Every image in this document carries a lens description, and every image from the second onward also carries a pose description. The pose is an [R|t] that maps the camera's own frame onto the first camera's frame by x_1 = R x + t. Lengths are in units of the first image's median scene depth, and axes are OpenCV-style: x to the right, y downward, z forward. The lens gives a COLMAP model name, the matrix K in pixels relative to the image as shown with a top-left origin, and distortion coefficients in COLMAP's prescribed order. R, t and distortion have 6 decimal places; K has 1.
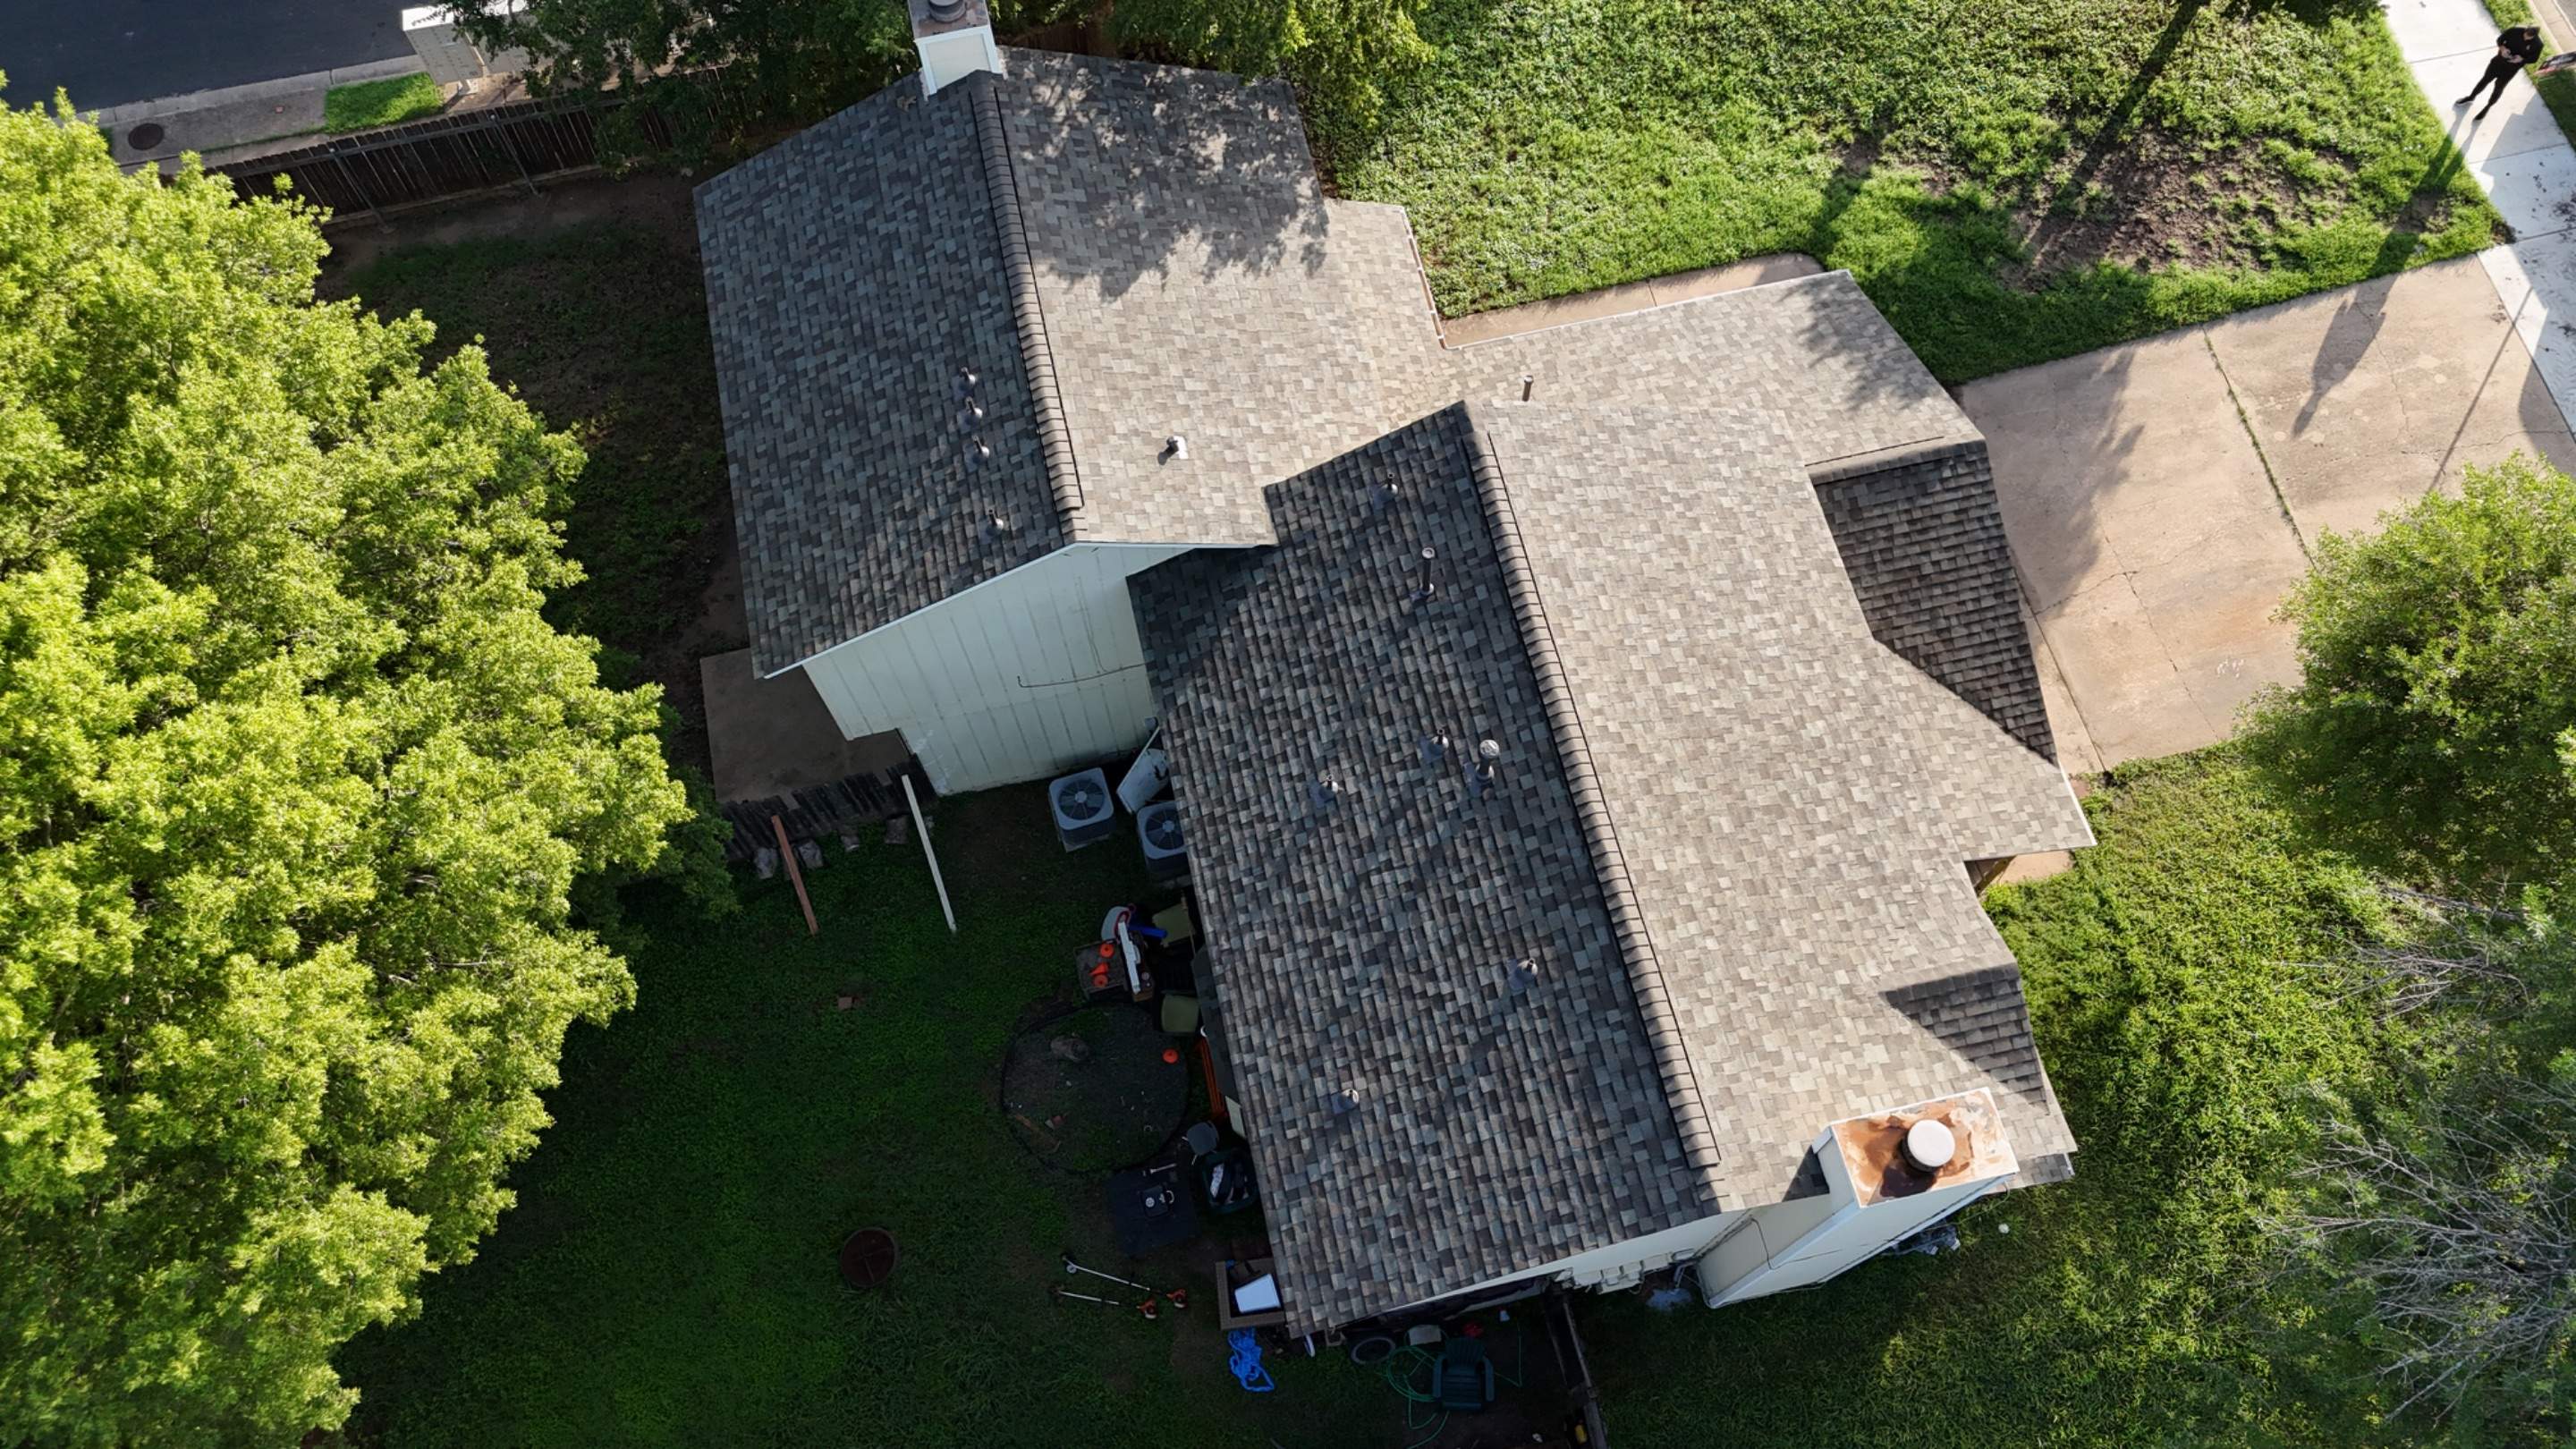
lens RADIAL K [[1891.5, 0, 1303.9], [0, 1891.5, 721.5], [0, 0, 1]] dist [0.076731, -0.071912]
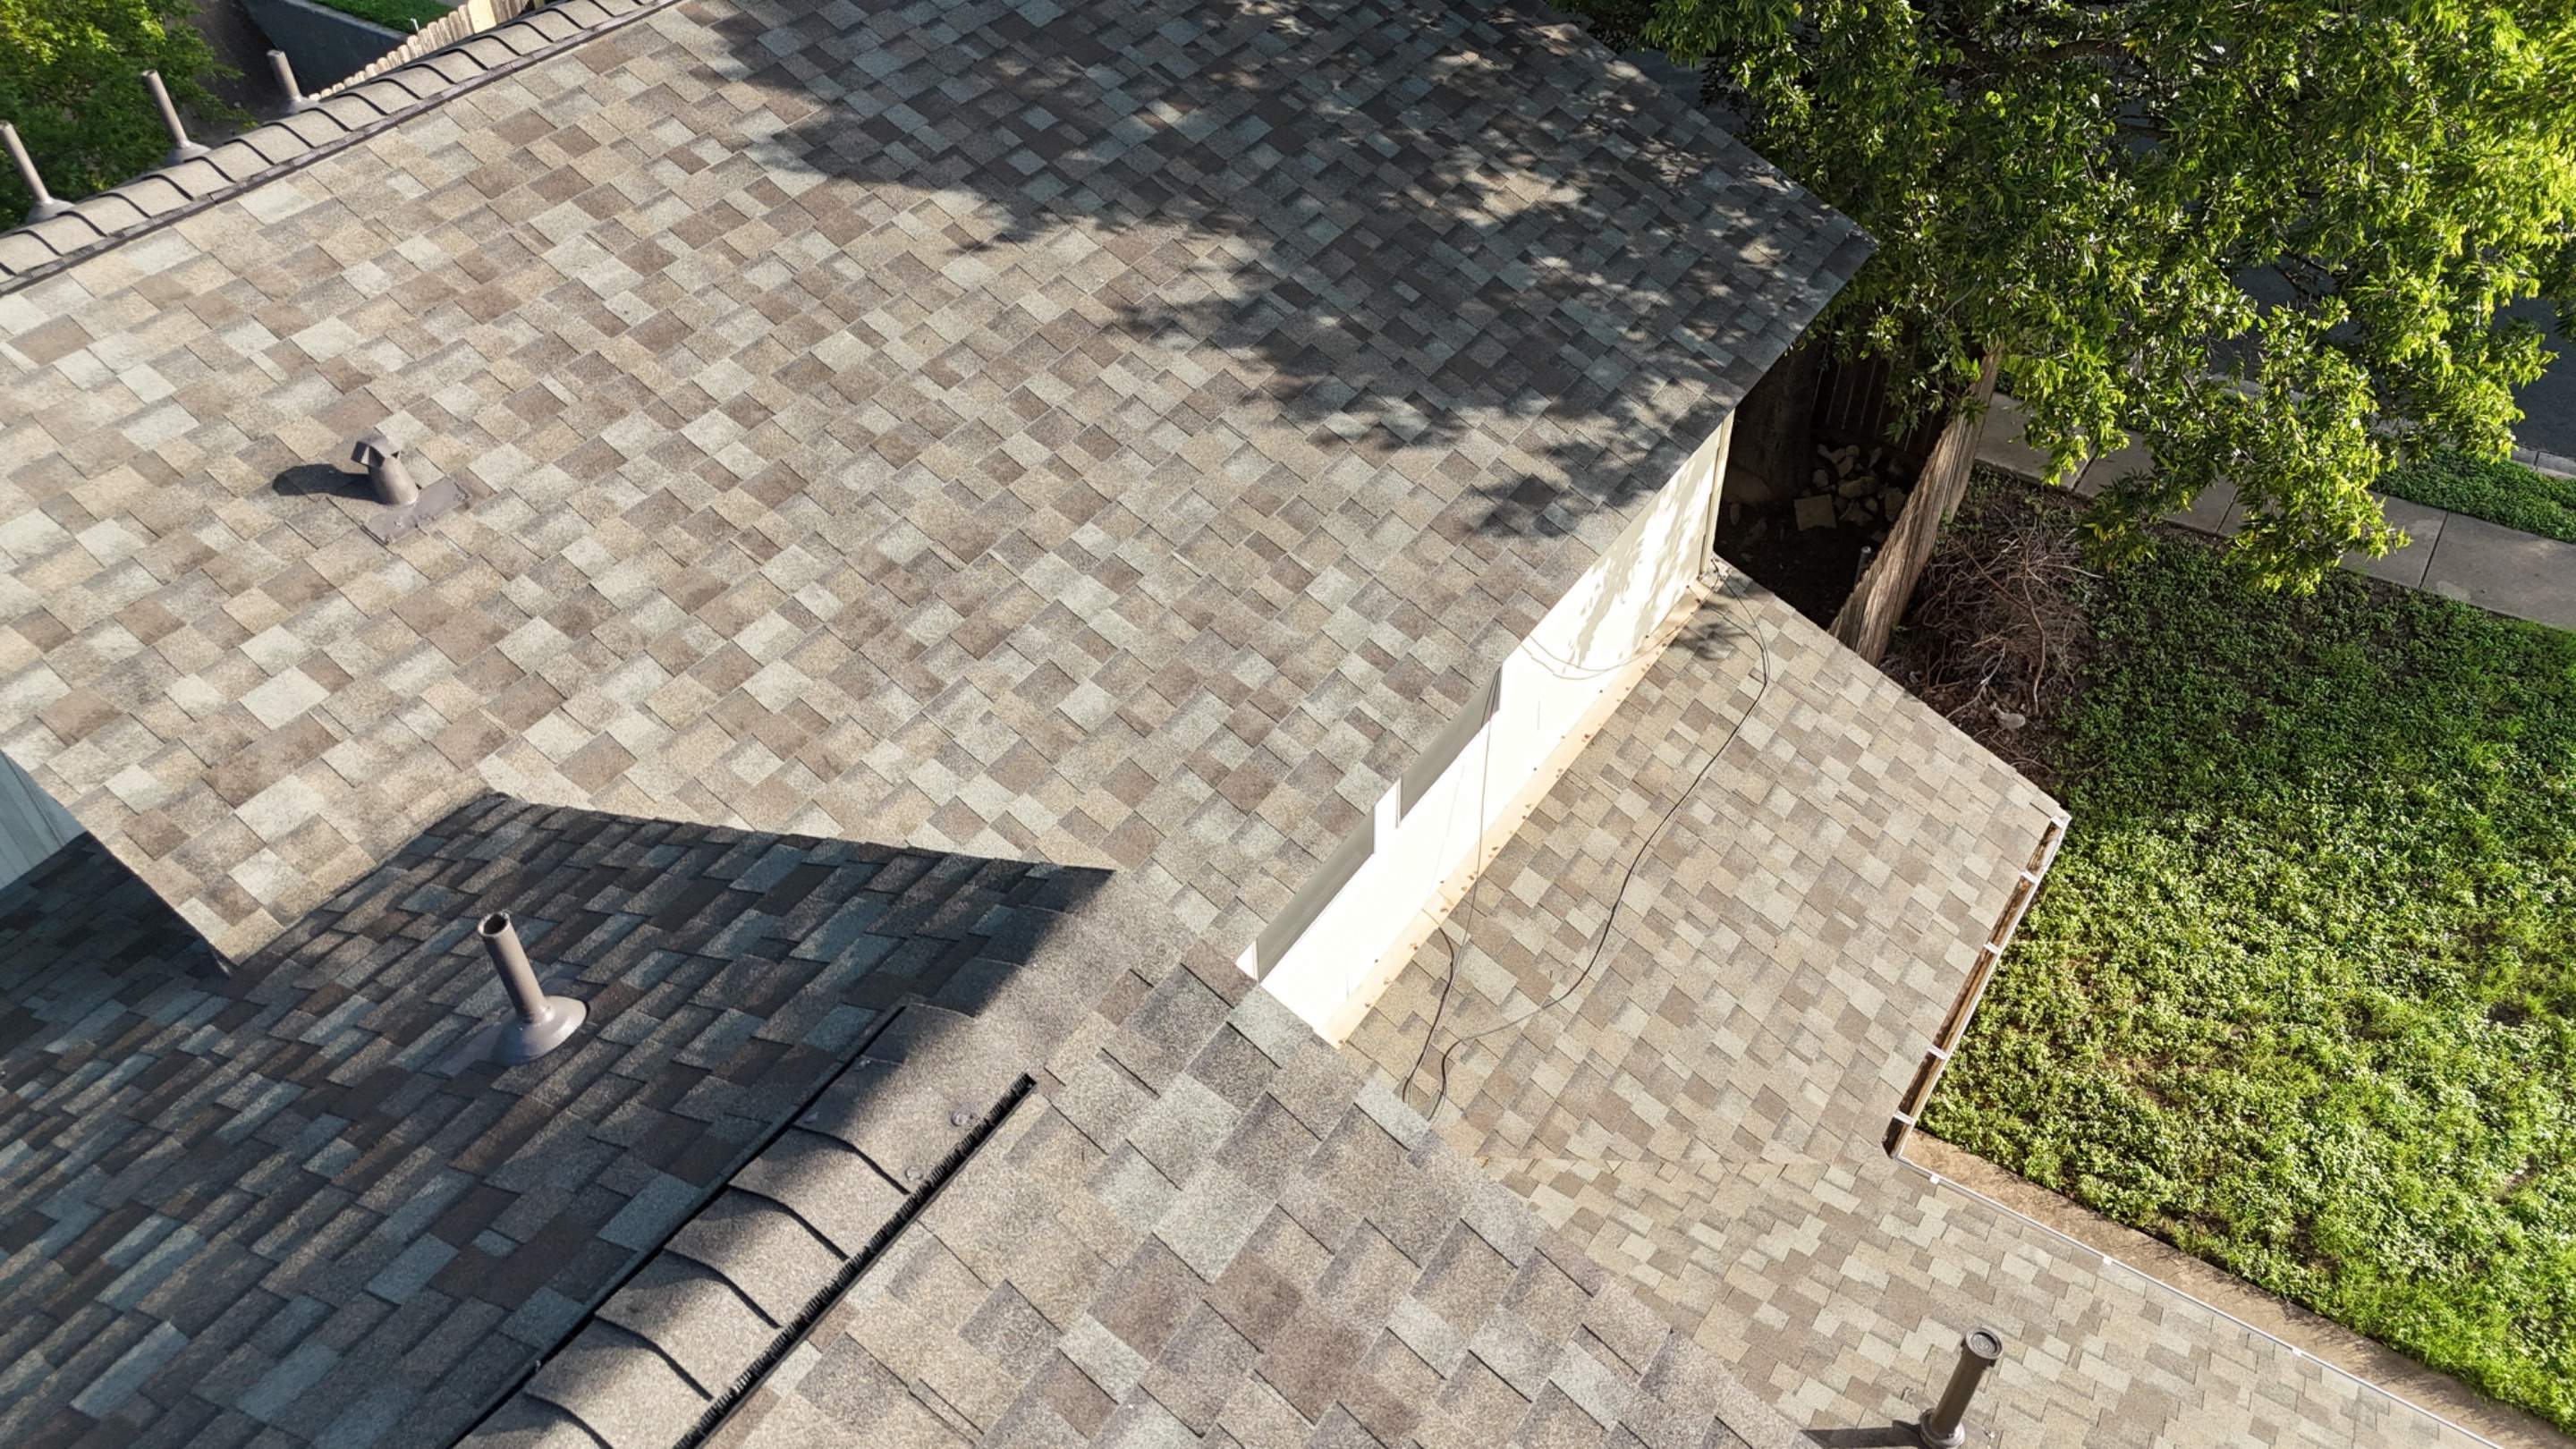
lens RADIAL K [[1891.5, 0, 1288.5], [0, 1891.5, 719.8], [0, 0, 1]] dist [0.076731, -0.071912]
pose [[0.685133, 0.480910, -0.547100, 0.182029], [-0.658290, 0.730331, -0.182402, -0.156215], [0.311845, 0.485120, 0.816952, 0.842156]]
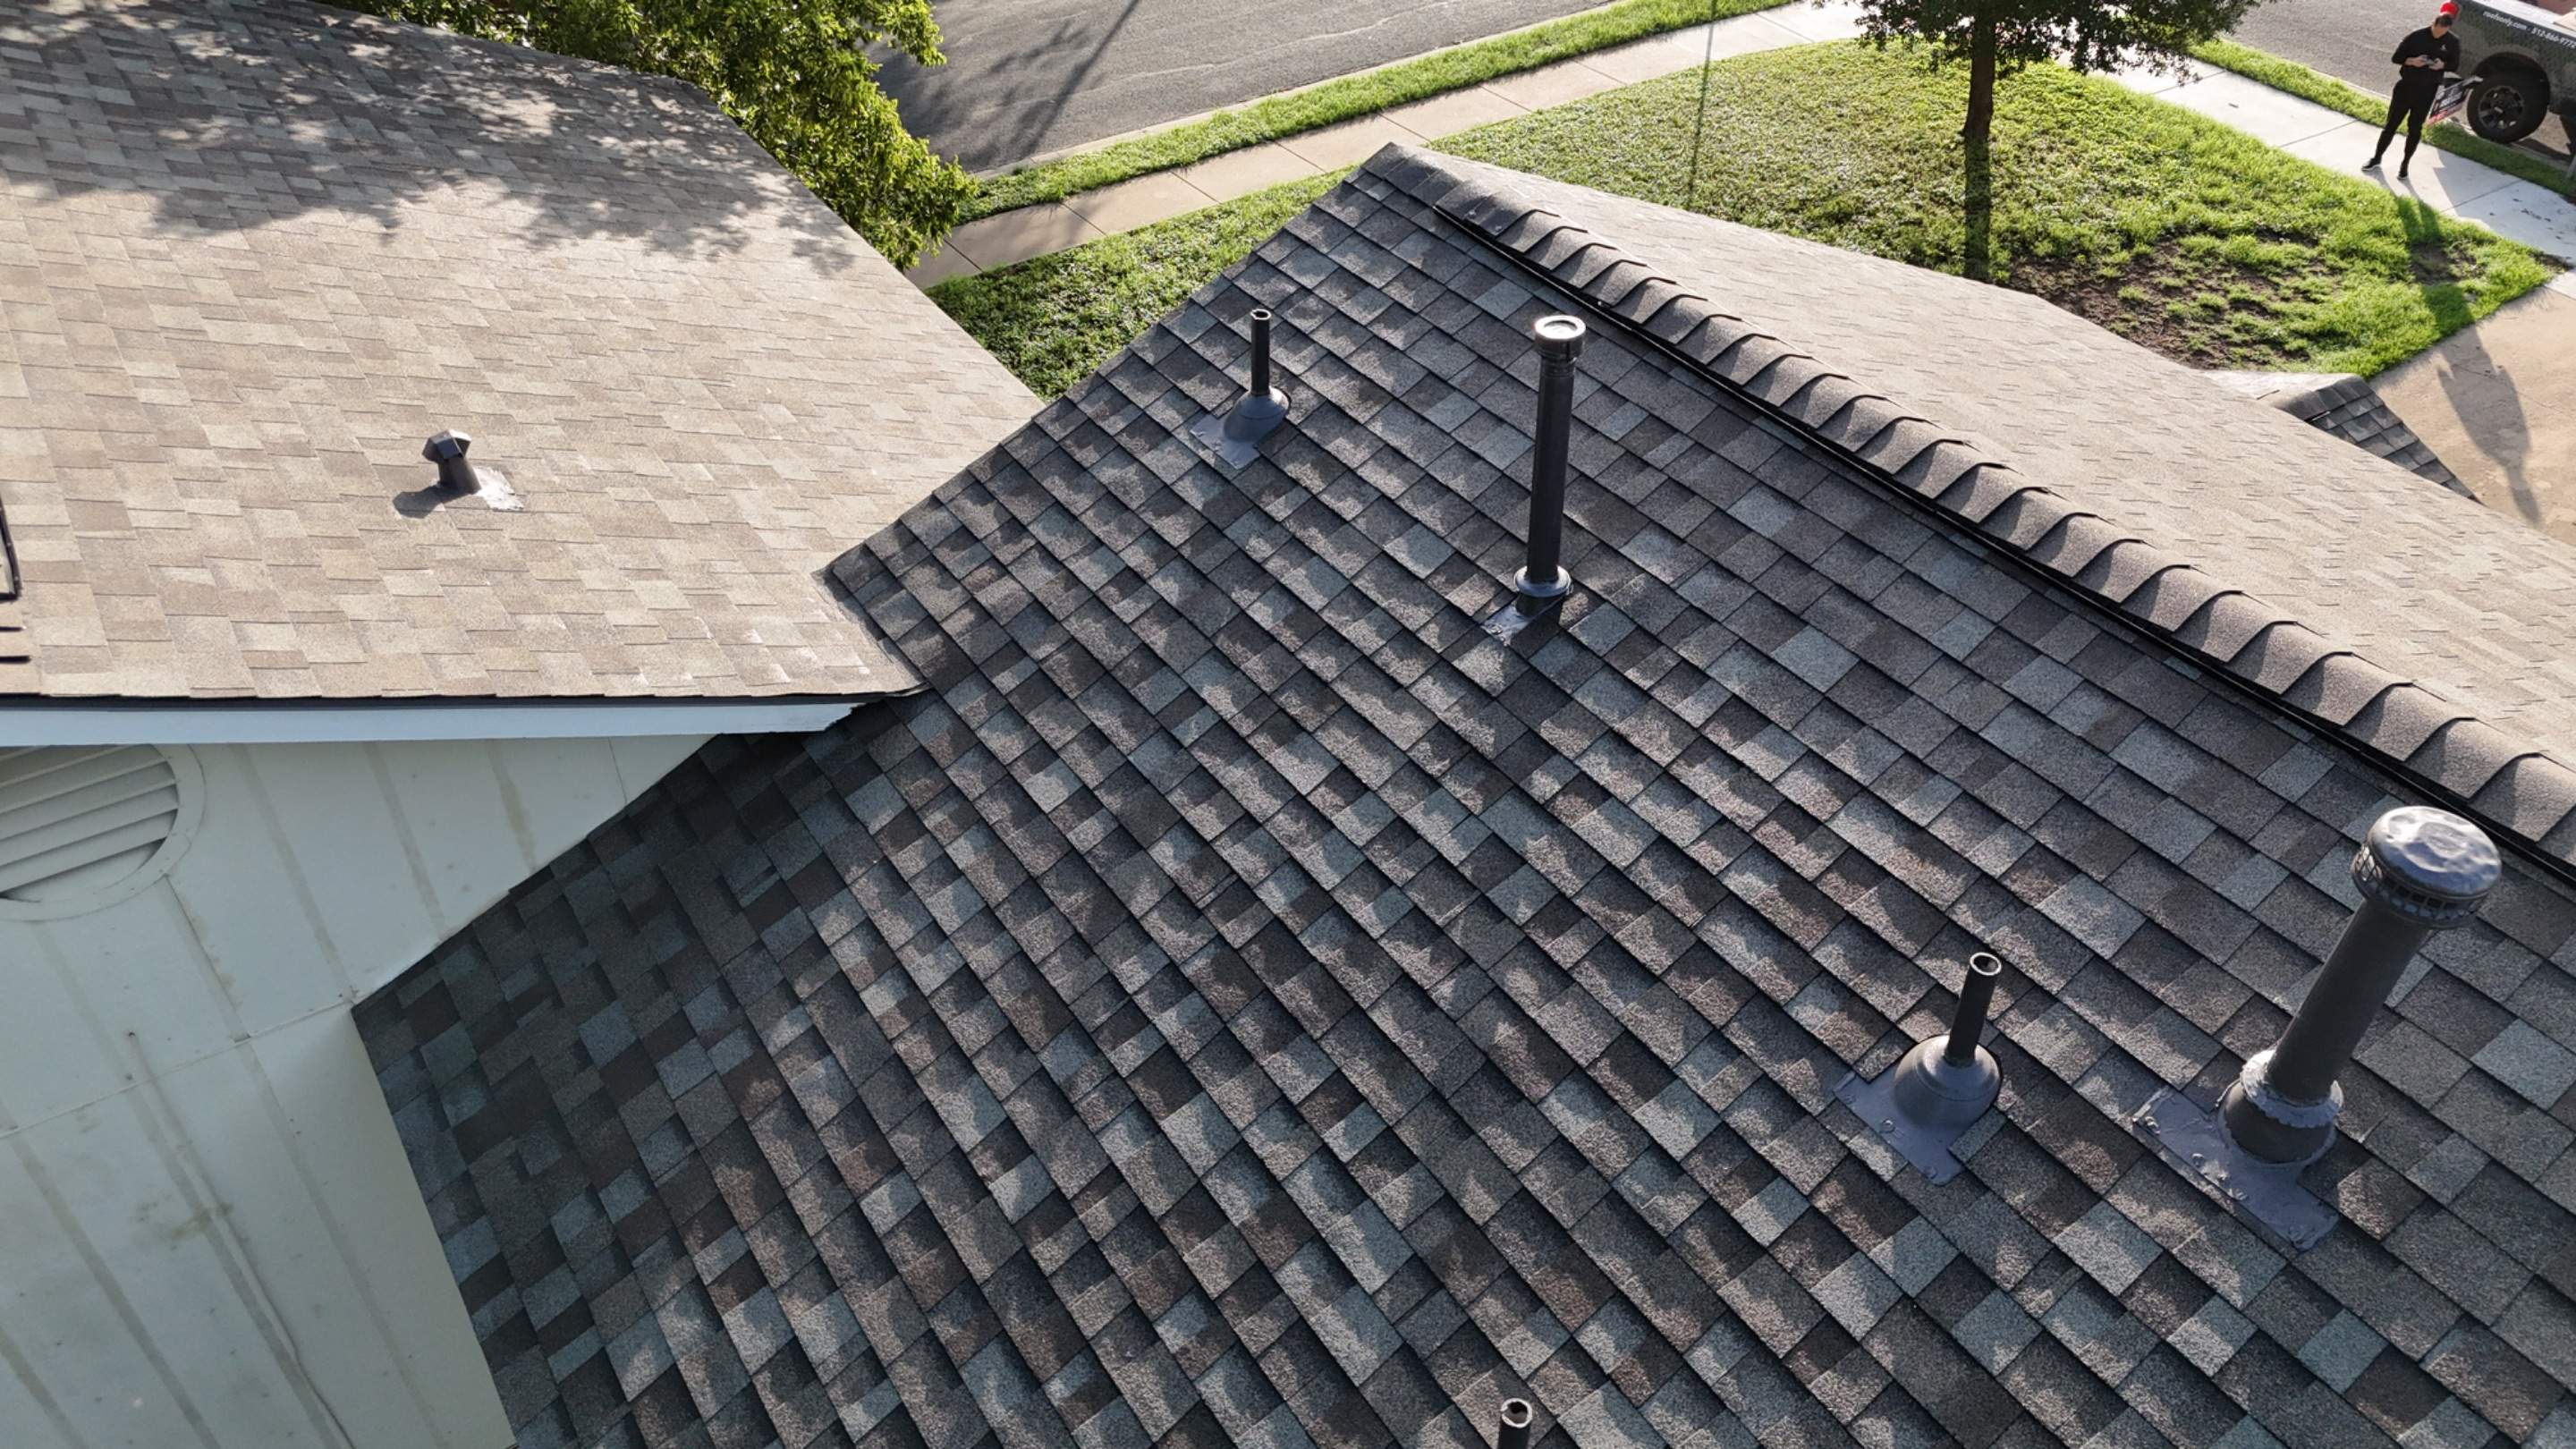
lens RADIAL K [[1891.5, 0, 1294.5], [0, 1891.5, 718.6], [0, 0, 1]] dist [0.076731, -0.071912]
pose [[0.935616, -0.208076, 0.285179, -0.041746], [0.315270, 0.855961, -0.409800, 0.038632], [-0.158832, 0.473324, 0.866451, 0.759819]]
